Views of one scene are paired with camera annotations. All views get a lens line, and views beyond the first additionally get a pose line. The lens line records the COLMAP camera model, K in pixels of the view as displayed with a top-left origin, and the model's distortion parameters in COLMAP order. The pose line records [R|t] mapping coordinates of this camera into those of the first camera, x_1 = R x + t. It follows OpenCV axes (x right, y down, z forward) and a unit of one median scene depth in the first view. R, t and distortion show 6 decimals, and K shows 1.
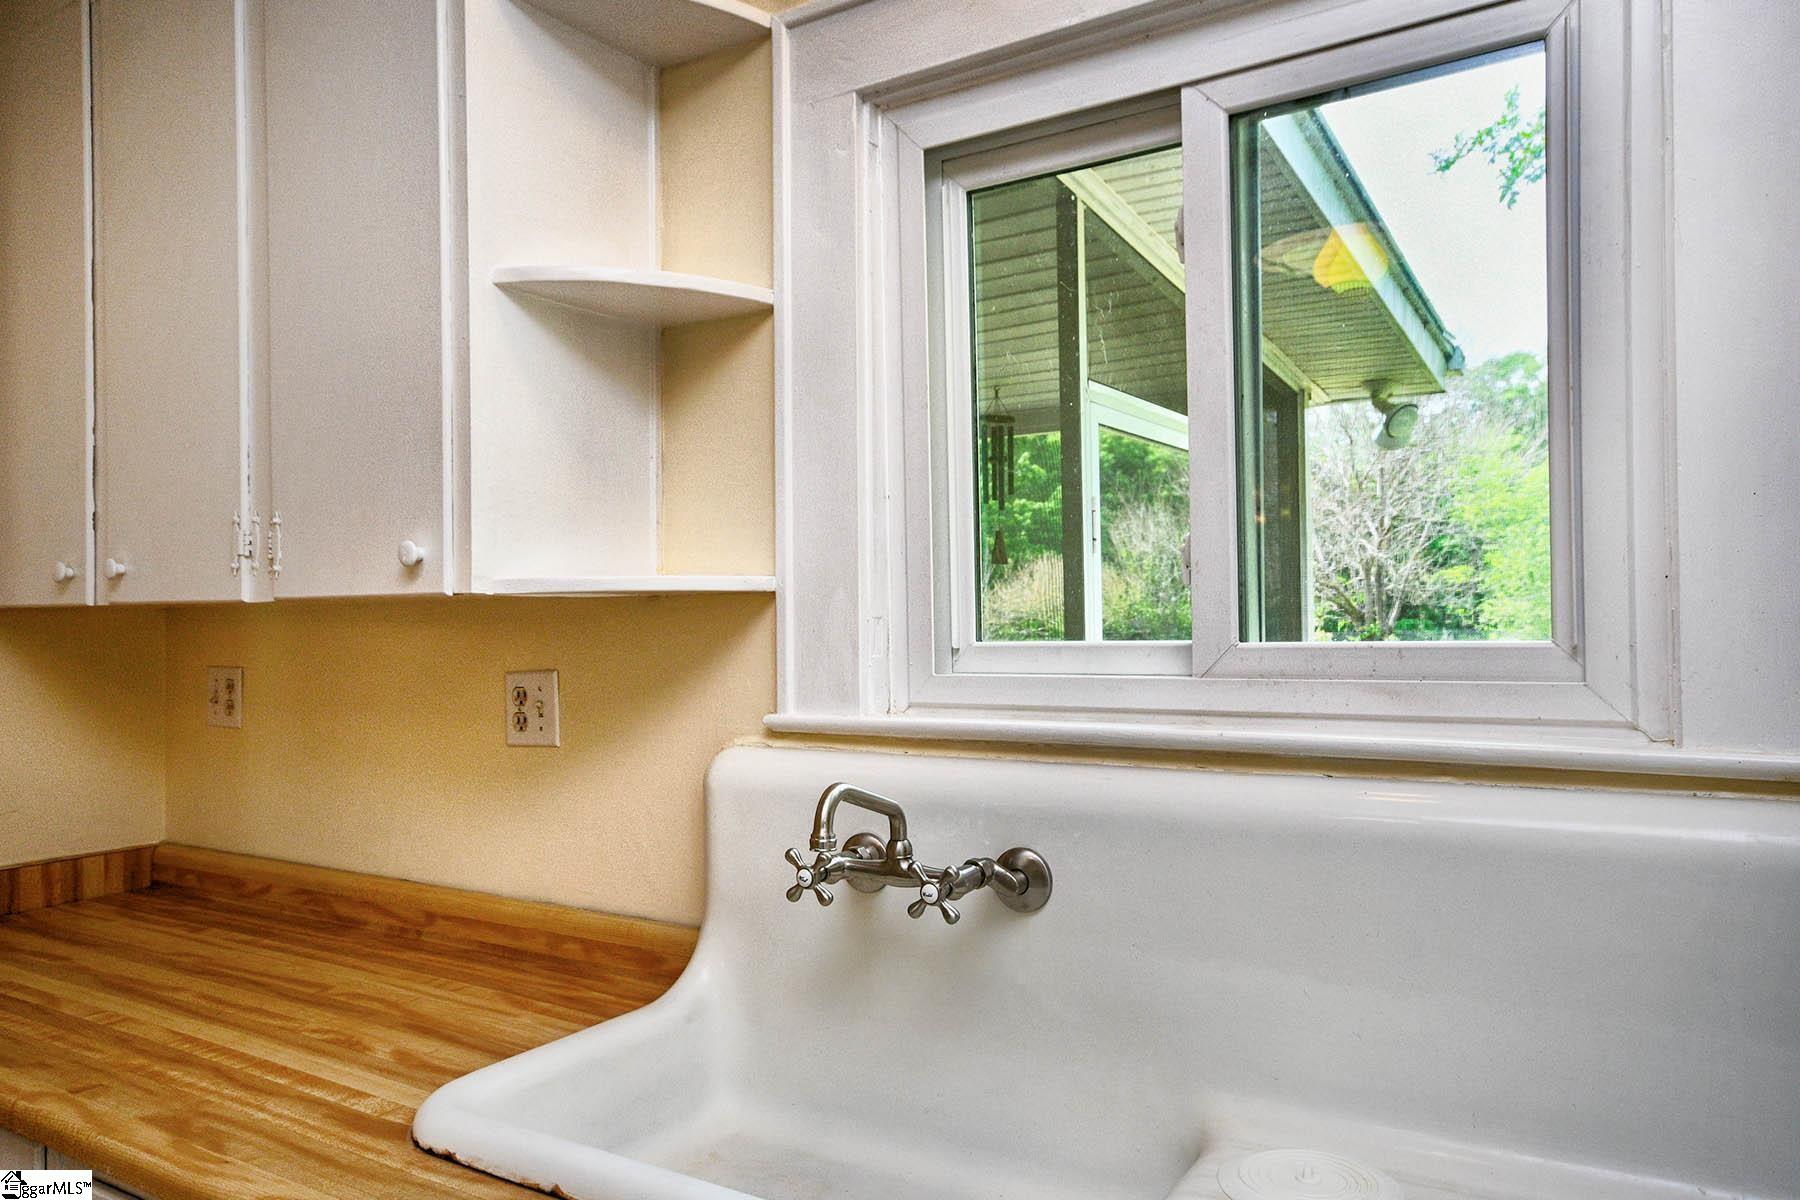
lens RADIAL K [[1201.6, 0, 900.0], [0, 1201.6, 600.0], [0, 0, 1]] dist [0.032105, 0.002359]
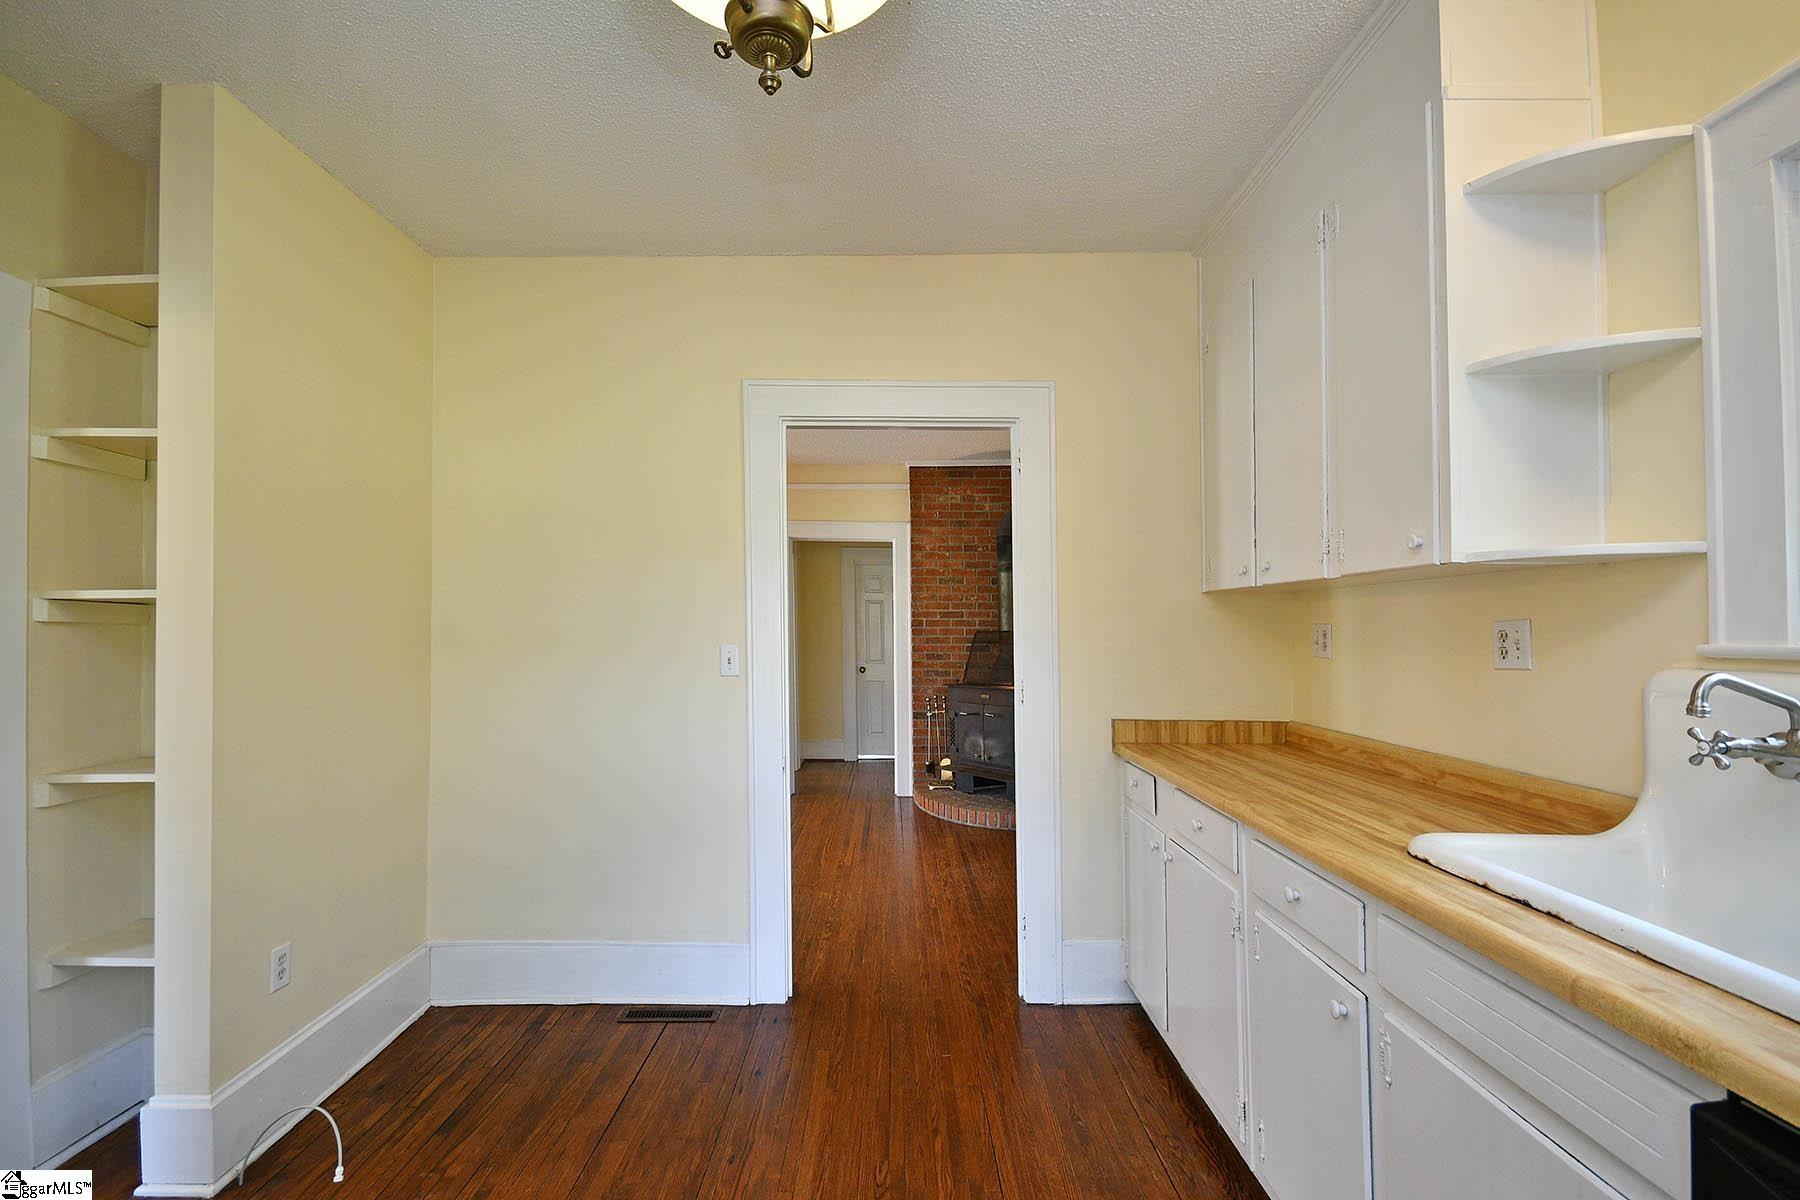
lens RADIAL K [[812.5, 0, 894.4], [0, 812.5, 618.2], [0, 0, 1]] dist [0.000109, -0.016169]
pose [[0.531941, -0.003727, -0.846773, 0.165814], [0.009067, 0.999958, 0.001295, 0.057231], [0.846733, -0.008366, 0.531953, -0.228317]]
